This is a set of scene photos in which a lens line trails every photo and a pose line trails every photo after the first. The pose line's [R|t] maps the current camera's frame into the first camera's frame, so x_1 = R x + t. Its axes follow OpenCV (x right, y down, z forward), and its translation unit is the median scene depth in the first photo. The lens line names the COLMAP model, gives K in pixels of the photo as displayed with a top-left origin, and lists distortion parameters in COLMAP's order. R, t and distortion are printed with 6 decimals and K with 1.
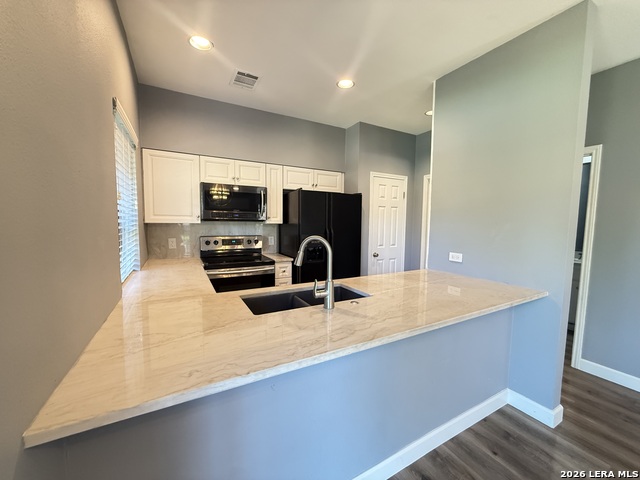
lens RADIAL K [[254.7, 0, 320.6], [0, 254.7, 242.8], [0, 0, 1]] dist [-0.000625, -0.000403]
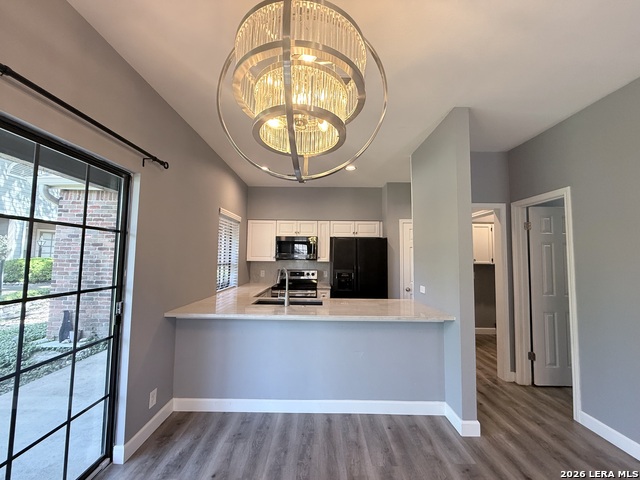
lens RADIAL K [[254.7, 0, 318.2], [0, 254.7, 243.1], [0, 0, 1]] dist [-0.000625, -0.000403]
pose [[0.875109, -0.029815, -0.483006, 0.510998], [-0.042816, 0.989416, -0.138648, 0.019566], [0.482028, 0.142012, 0.864570, -0.256844]]
